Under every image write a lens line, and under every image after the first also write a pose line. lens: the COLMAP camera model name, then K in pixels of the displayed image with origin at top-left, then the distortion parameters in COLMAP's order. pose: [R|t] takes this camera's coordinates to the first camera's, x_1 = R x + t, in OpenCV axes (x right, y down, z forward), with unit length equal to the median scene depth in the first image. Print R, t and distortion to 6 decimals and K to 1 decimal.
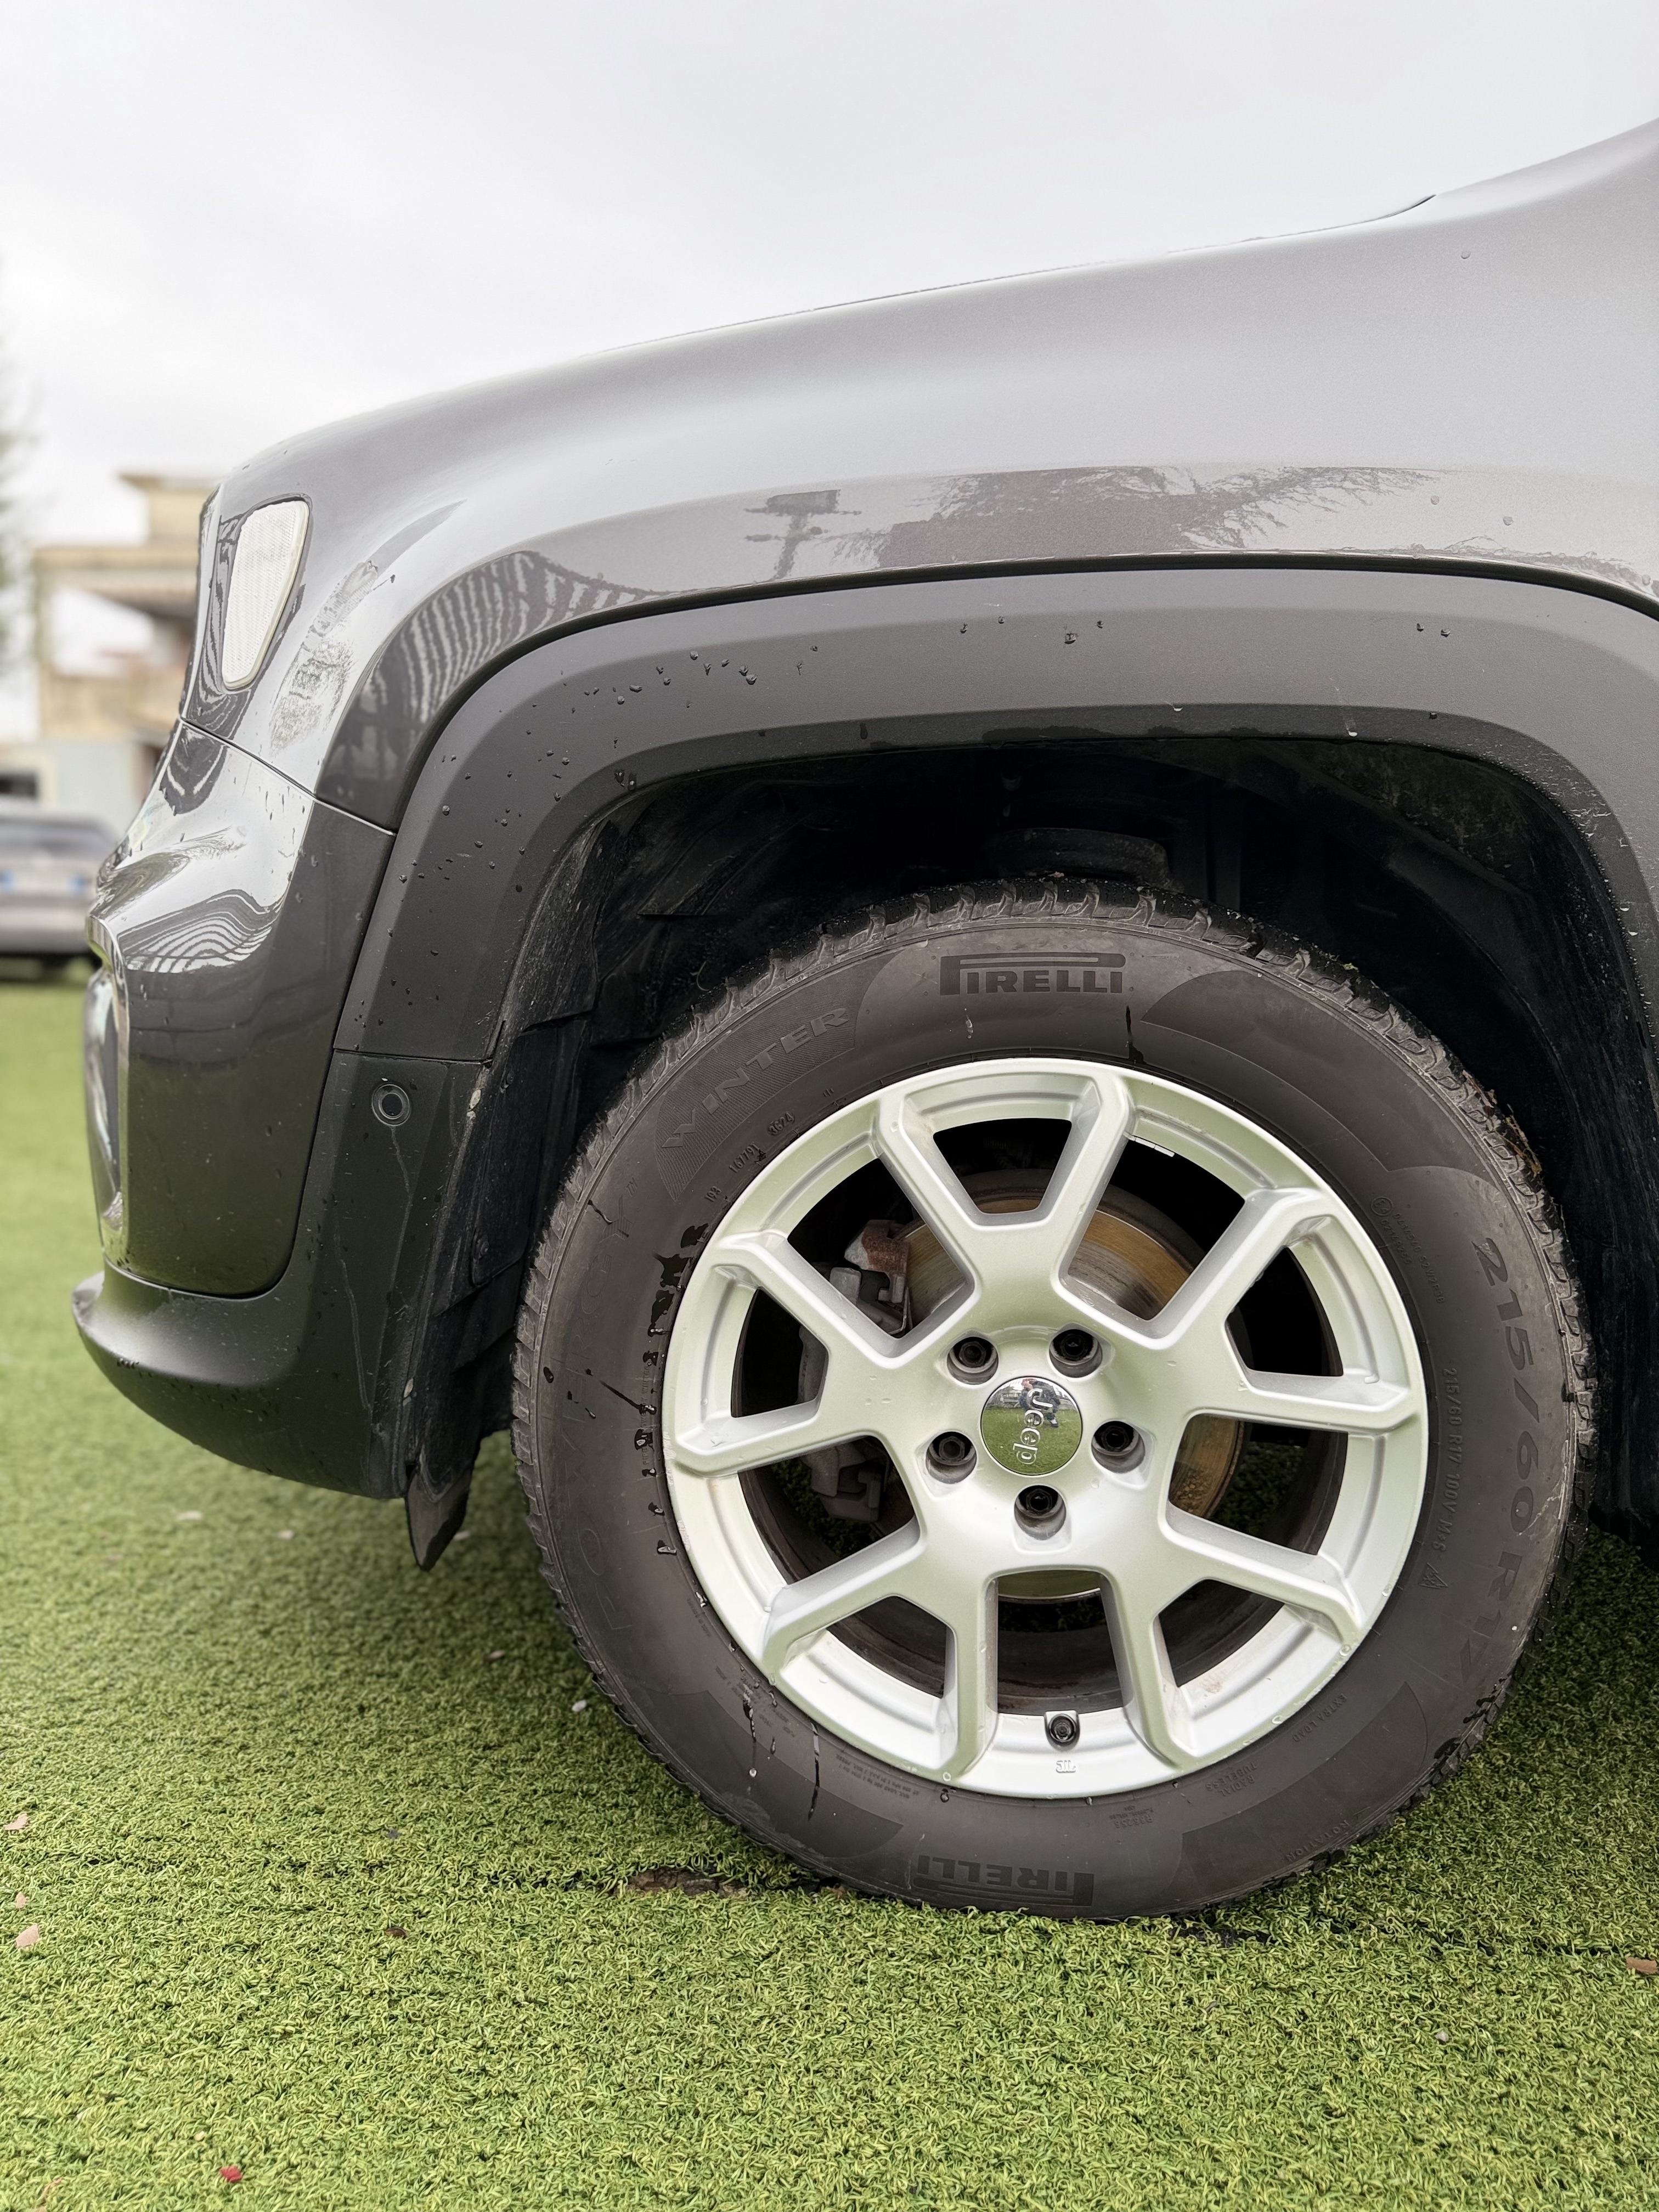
lens RADIAL K [[1555.7, 0, 829.6], [0, 1555.7, 1189.1], [0, 0, 1]] dist [0.002055, -0.001443]
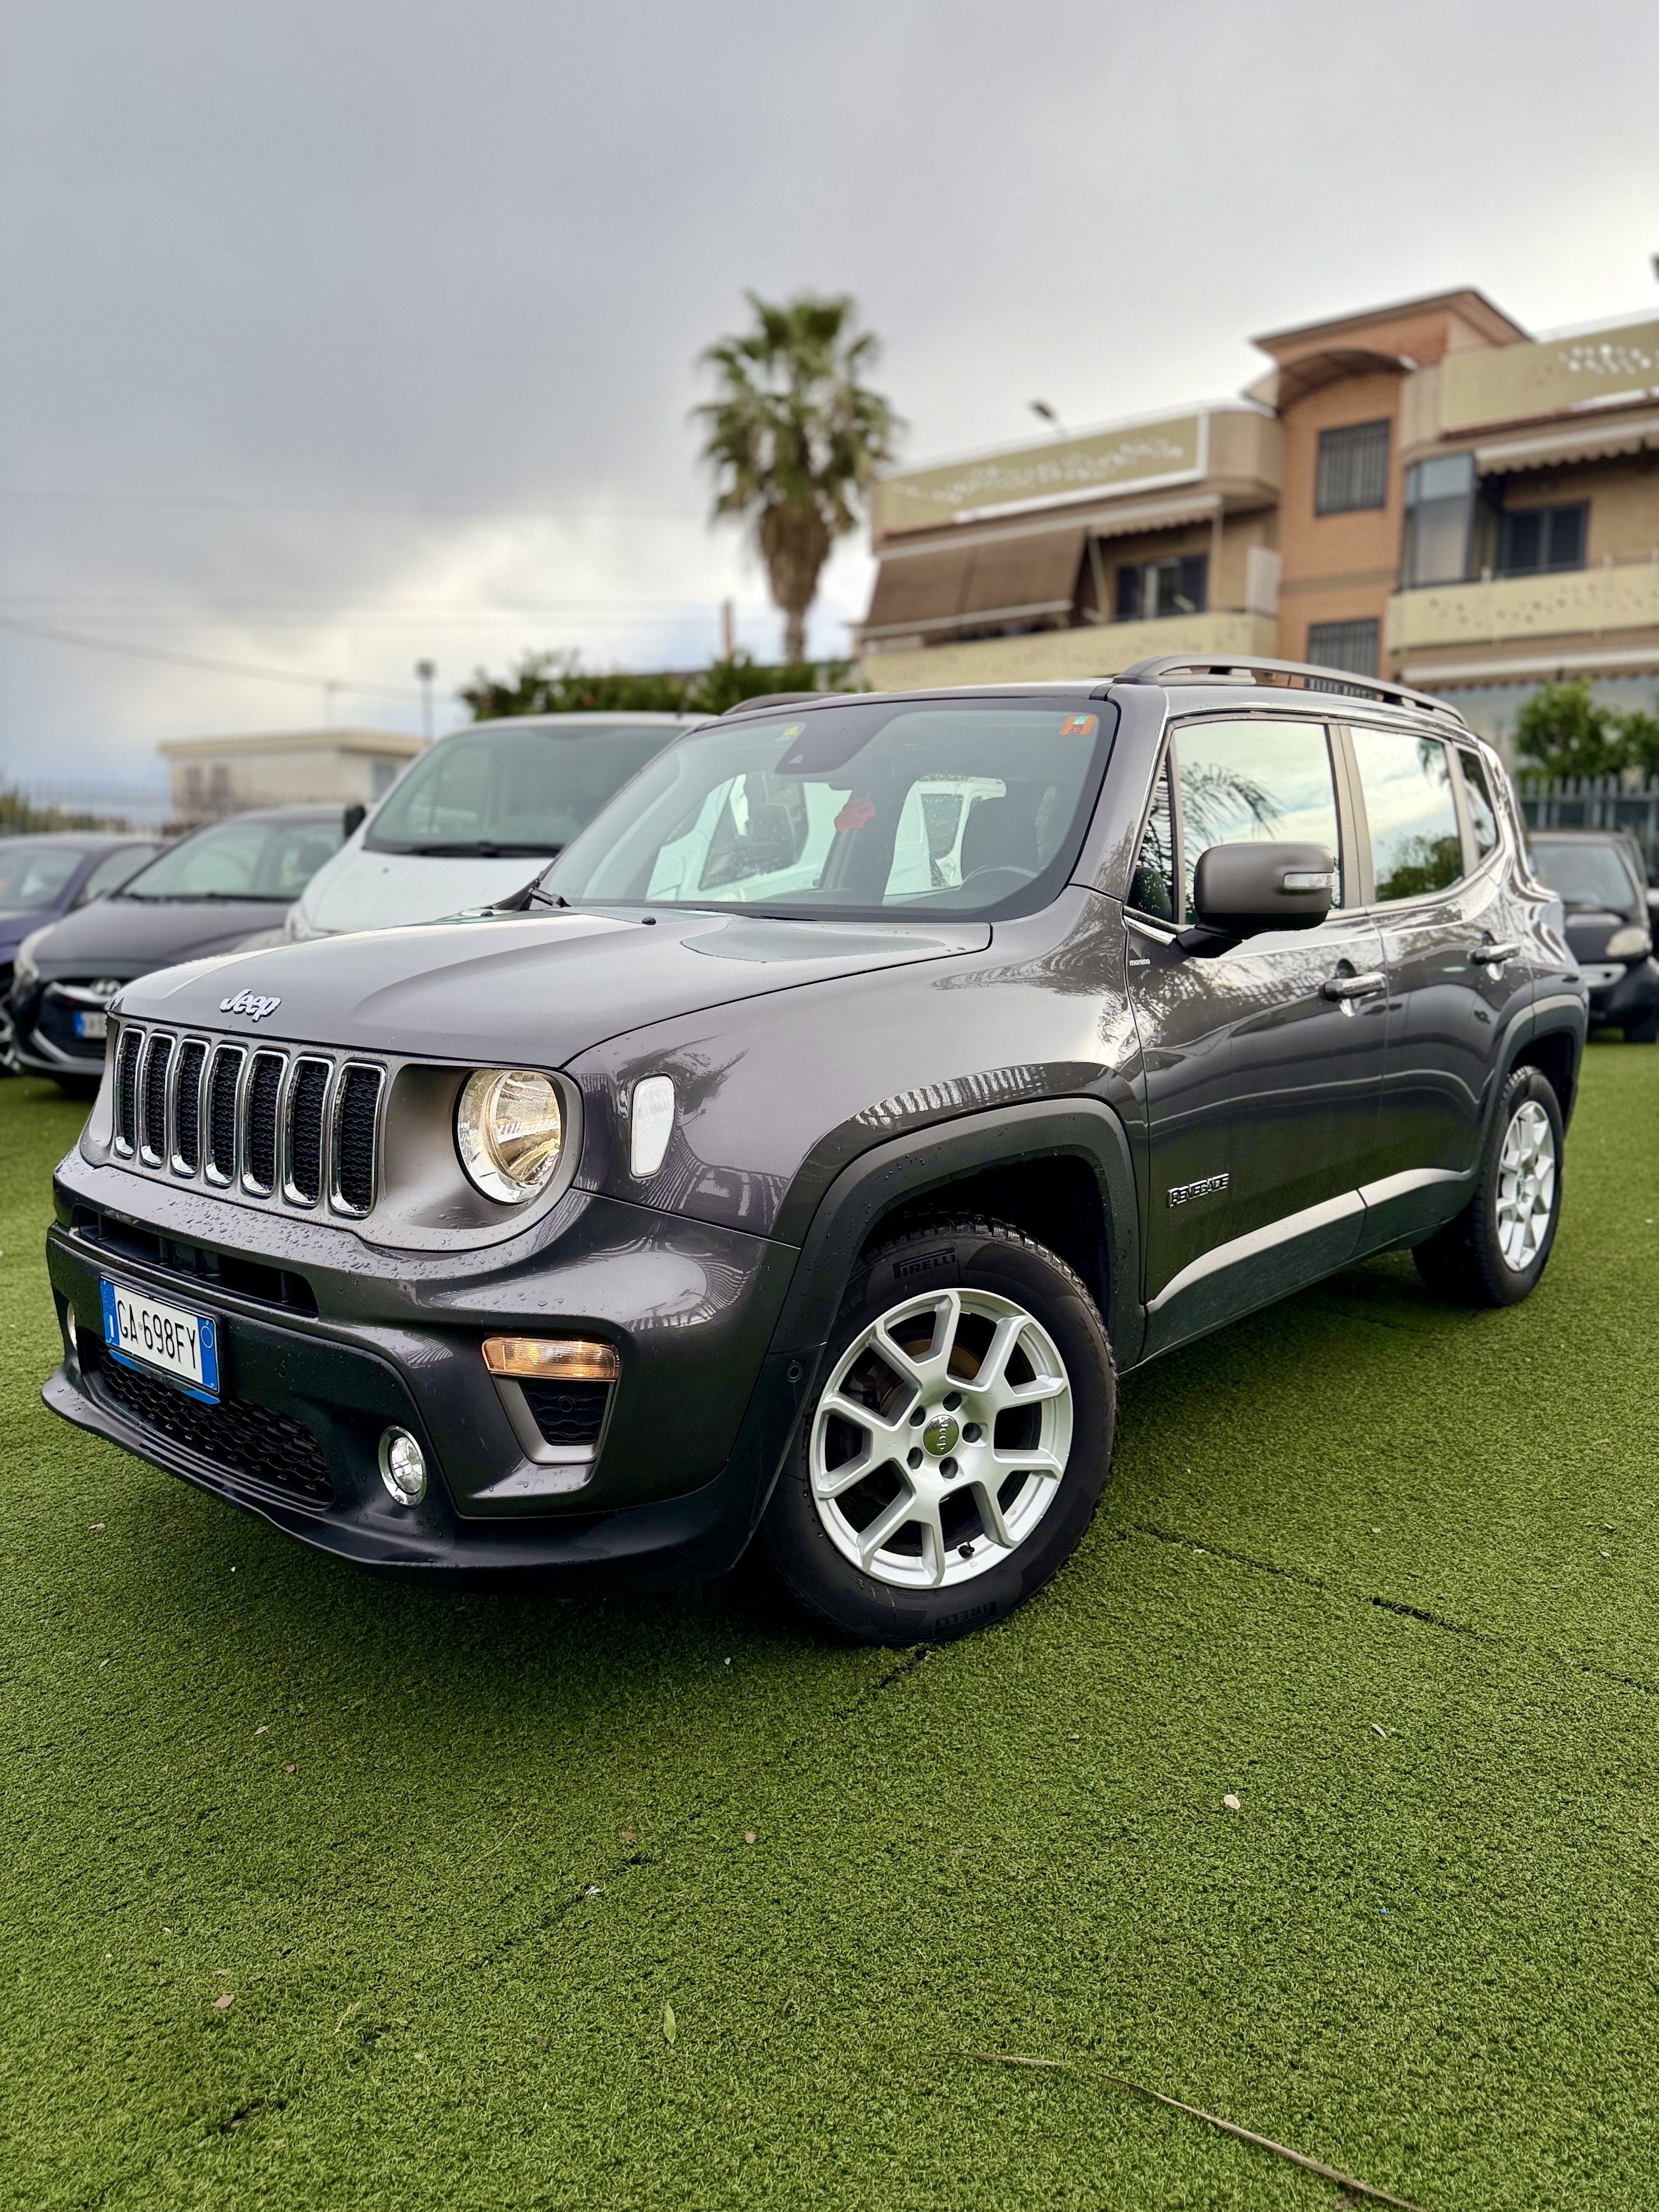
lens RADIAL K [[1555.7, 0, 829.6], [0, 1555.7, 1189.1], [0, 0, 1]] dist [0.002055, -0.001443]
pose [[0.815373, -0.224463, 0.533651, -1.225450], [0.195874, 0.974377, 0.110561, -0.527117], [-0.544793, 0.014380, 0.838447, -0.953425]]
